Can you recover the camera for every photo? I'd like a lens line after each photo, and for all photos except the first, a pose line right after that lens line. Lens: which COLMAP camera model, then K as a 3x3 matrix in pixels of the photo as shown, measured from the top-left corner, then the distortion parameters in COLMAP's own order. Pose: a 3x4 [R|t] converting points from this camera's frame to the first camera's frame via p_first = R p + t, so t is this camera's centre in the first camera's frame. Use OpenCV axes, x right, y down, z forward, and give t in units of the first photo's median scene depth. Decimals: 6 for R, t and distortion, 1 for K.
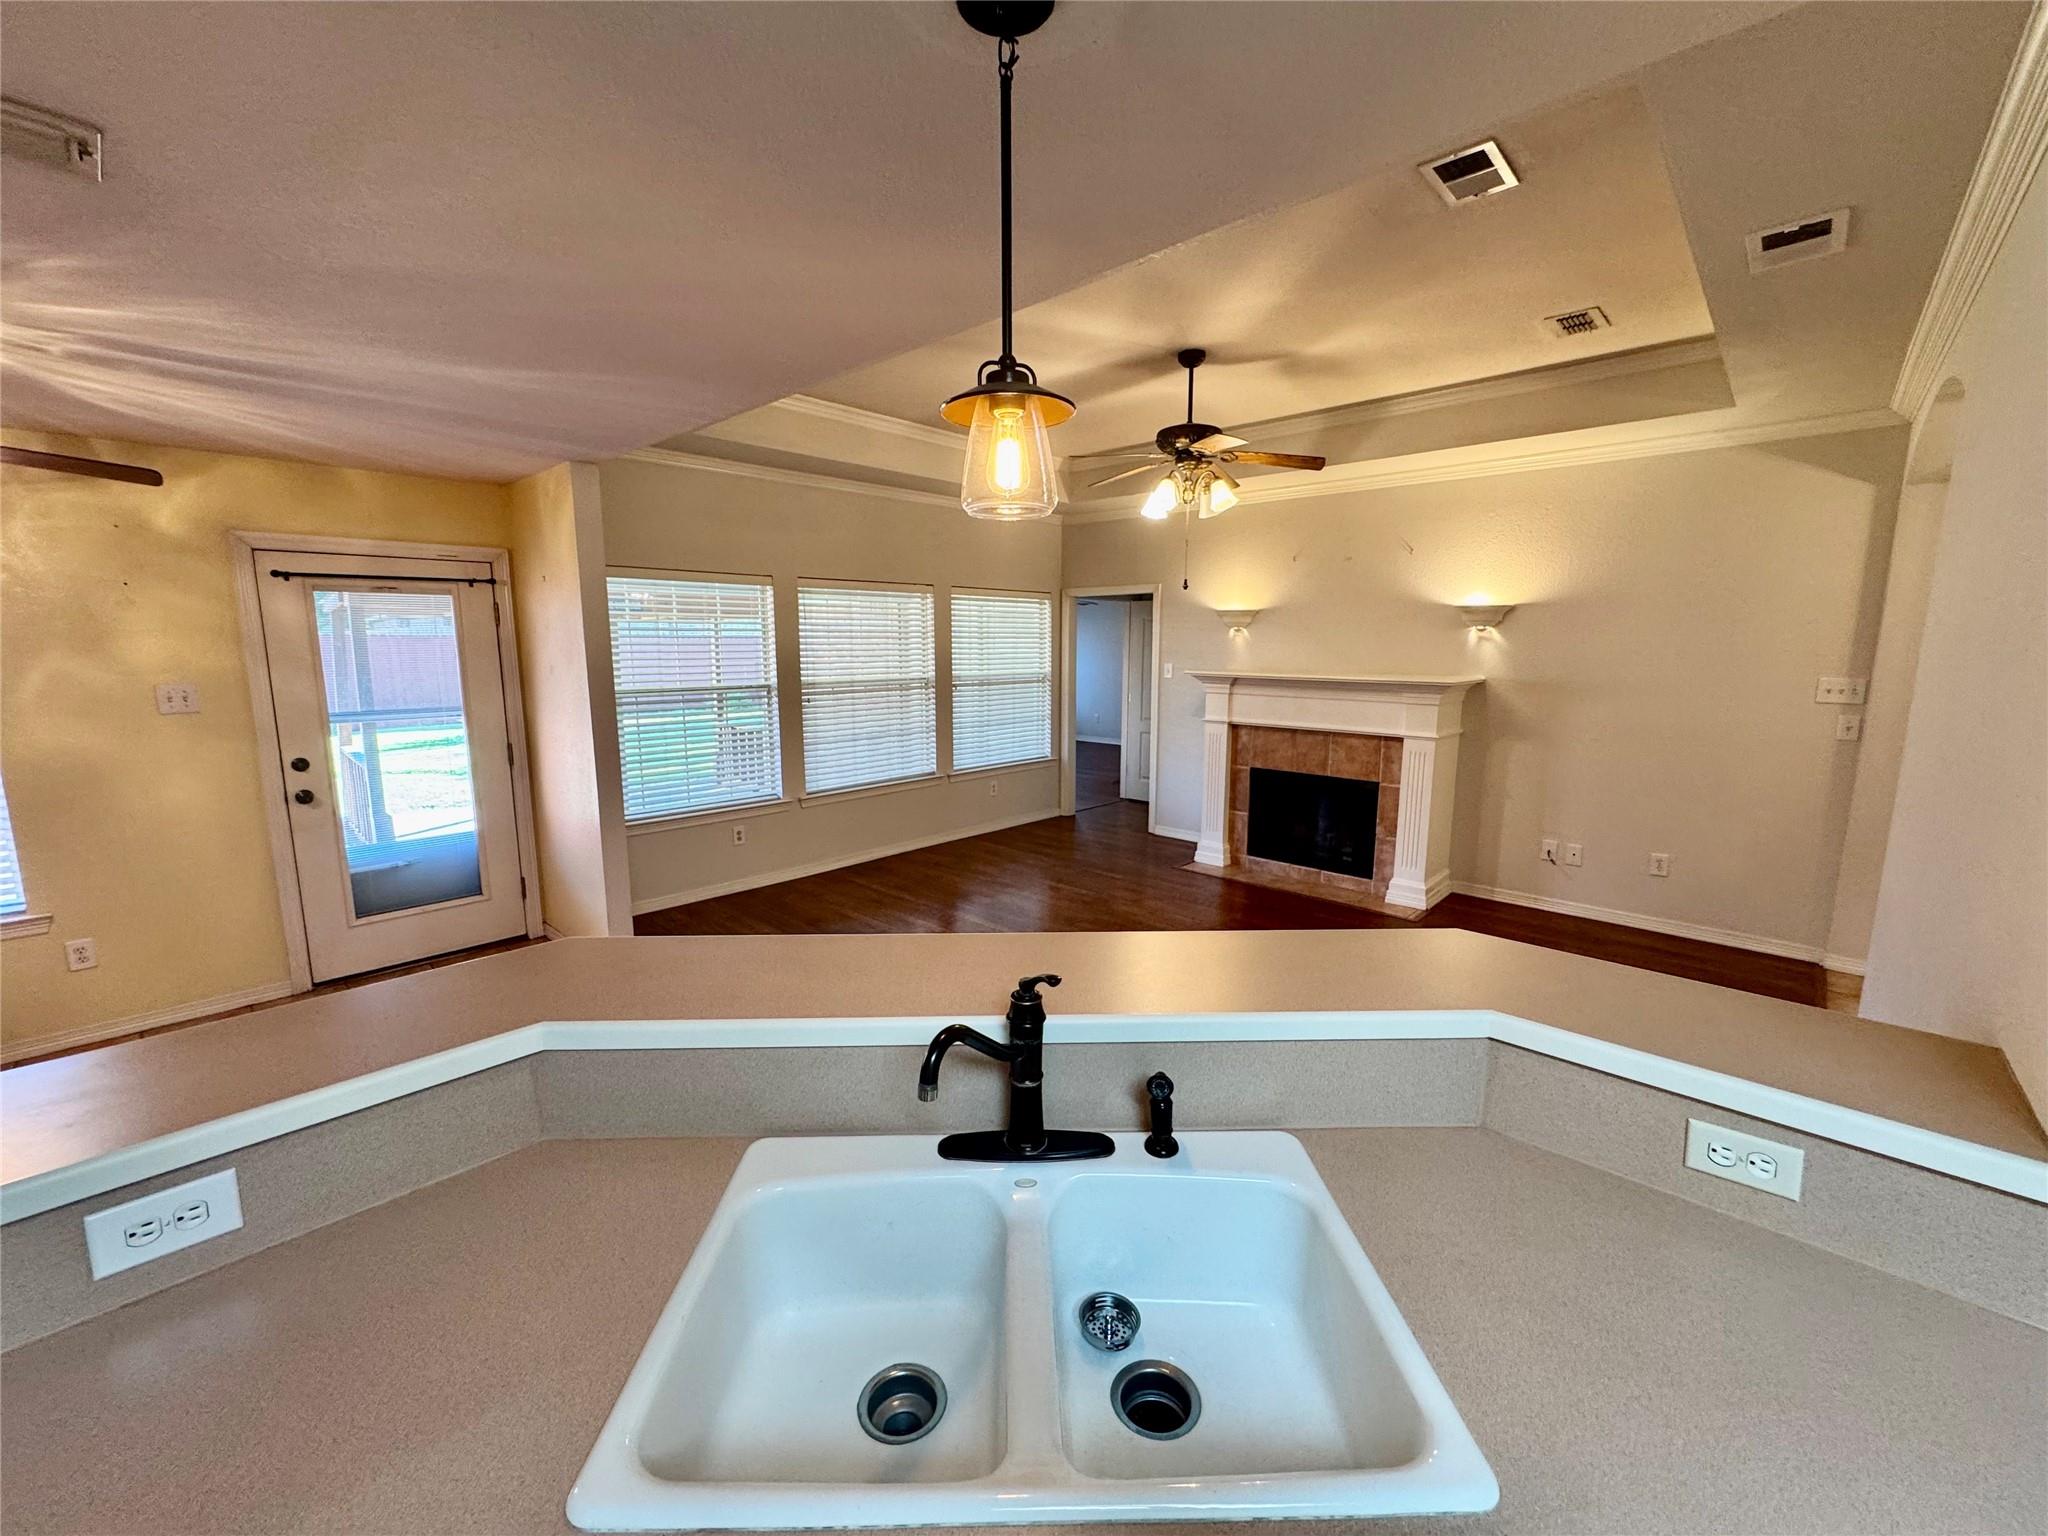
lens RADIAL K [[824.2, 0, 1023.5], [0, 824.2, 765.6], [0, 0, 1]] dist [-0.002680, -0.000335]
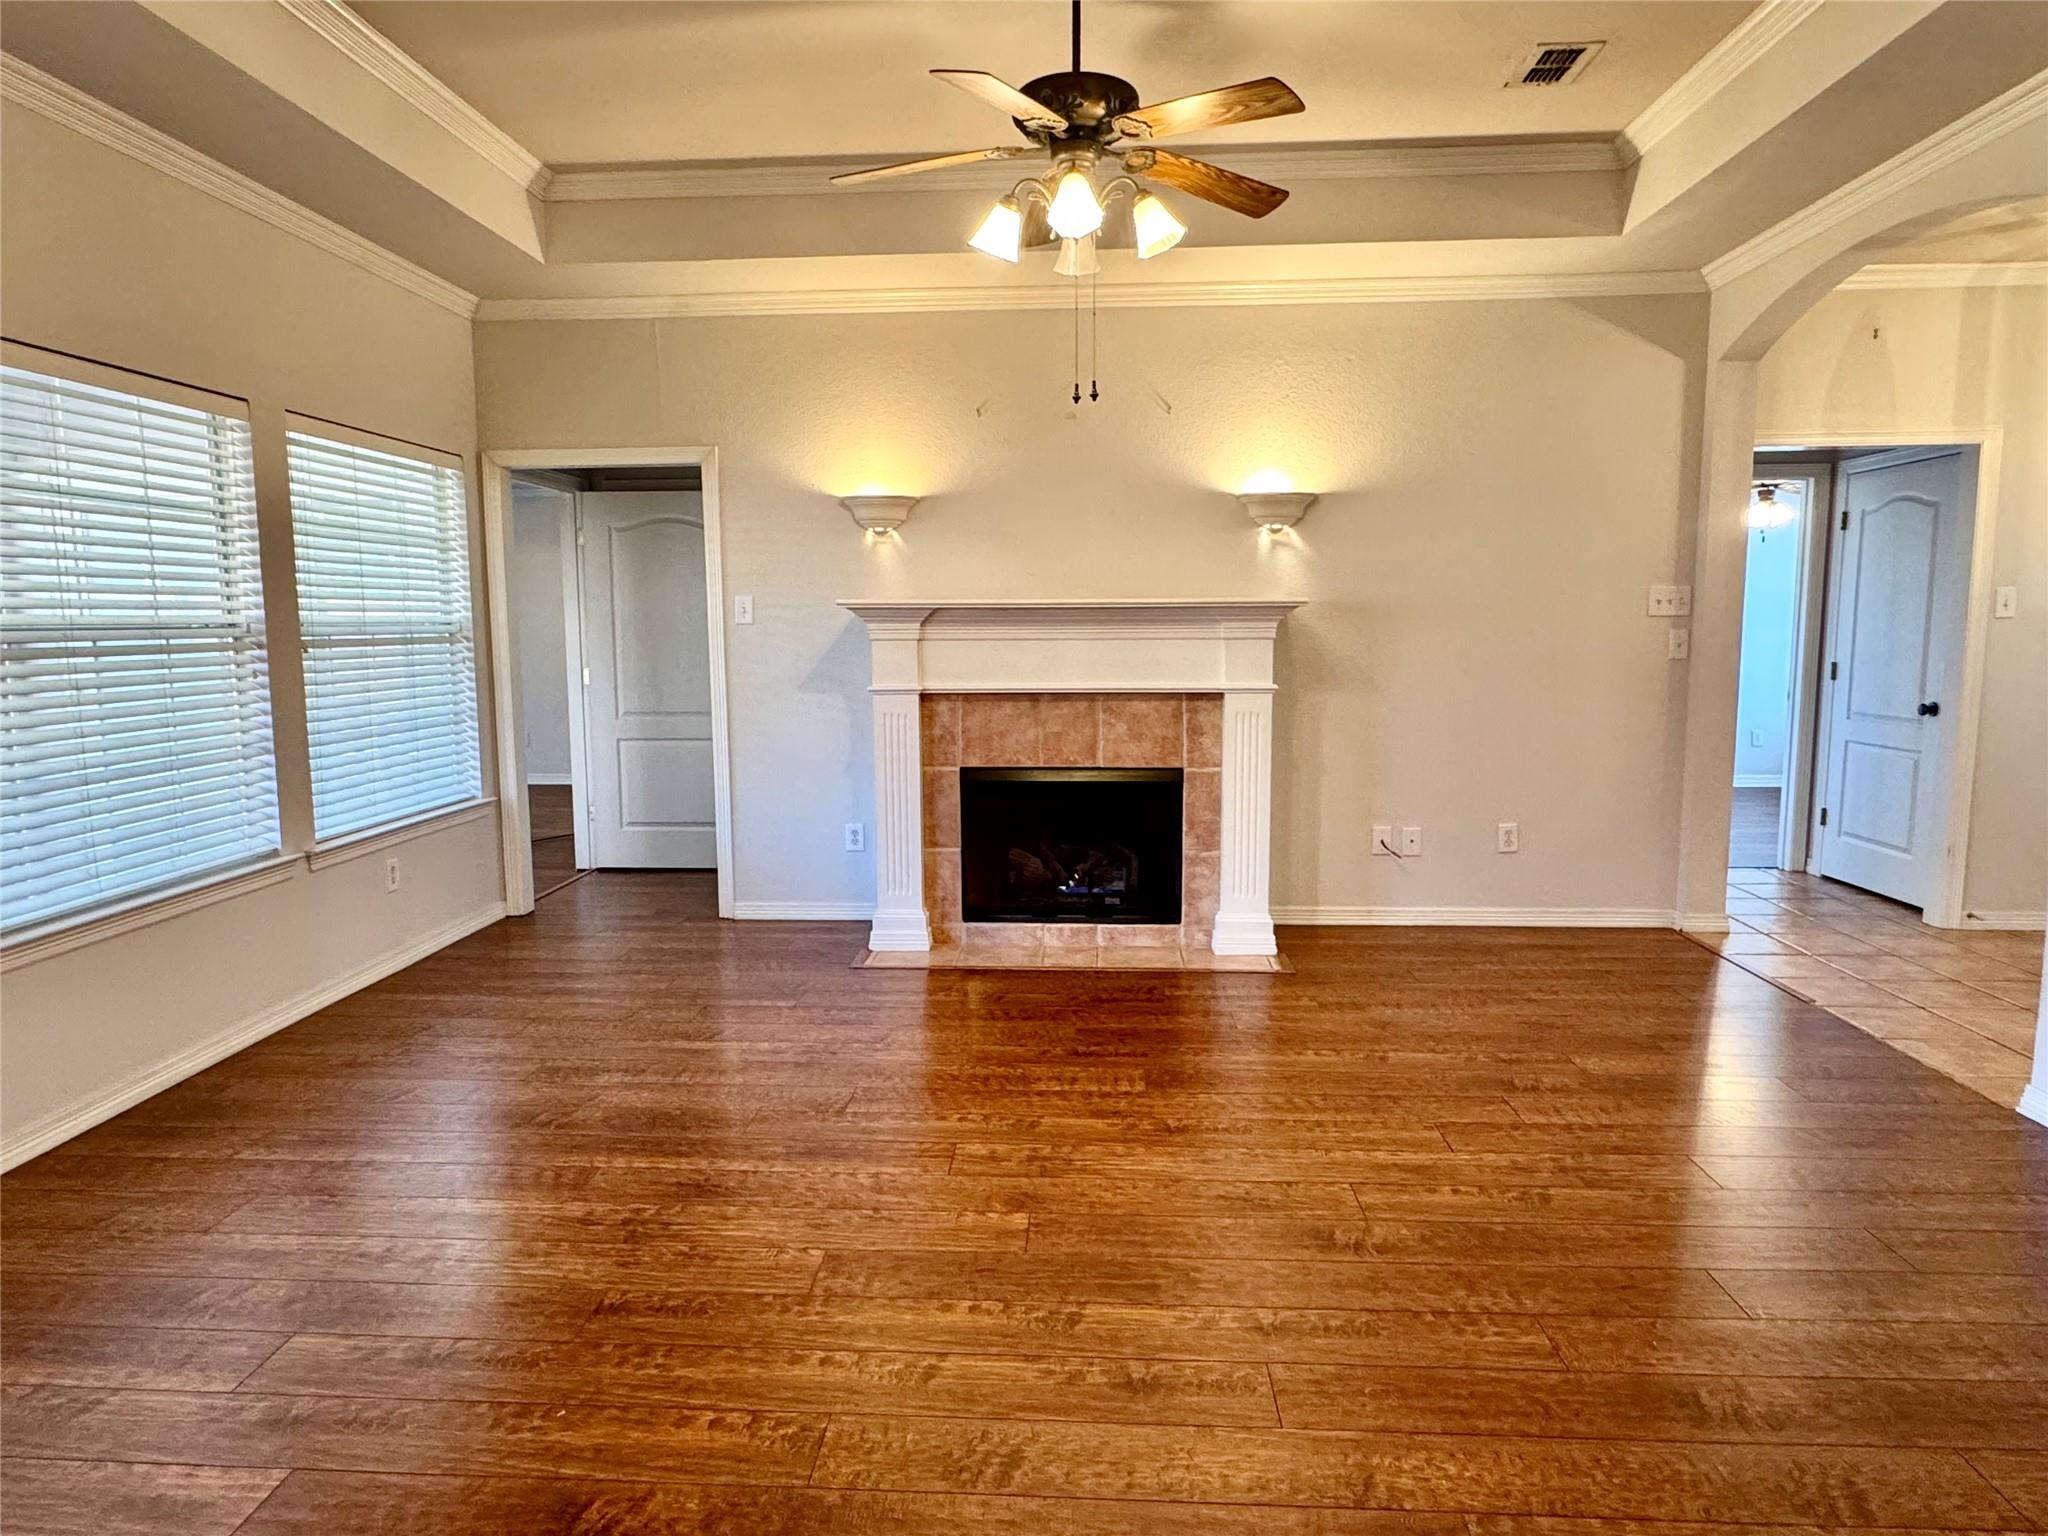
lens RADIAL K [[1265.2, 0, 1023.8], [0, 1265.2, 771.2], [0, 0, 1]] dist [0.000775, -0.001243]
pose [[0.765543, -0.083791, 0.637905, -0.252099], [0.105104, 0.994451, 0.004490, 0.005251], [-0.634741, 0.063609, 0.770102, 0.302032]]
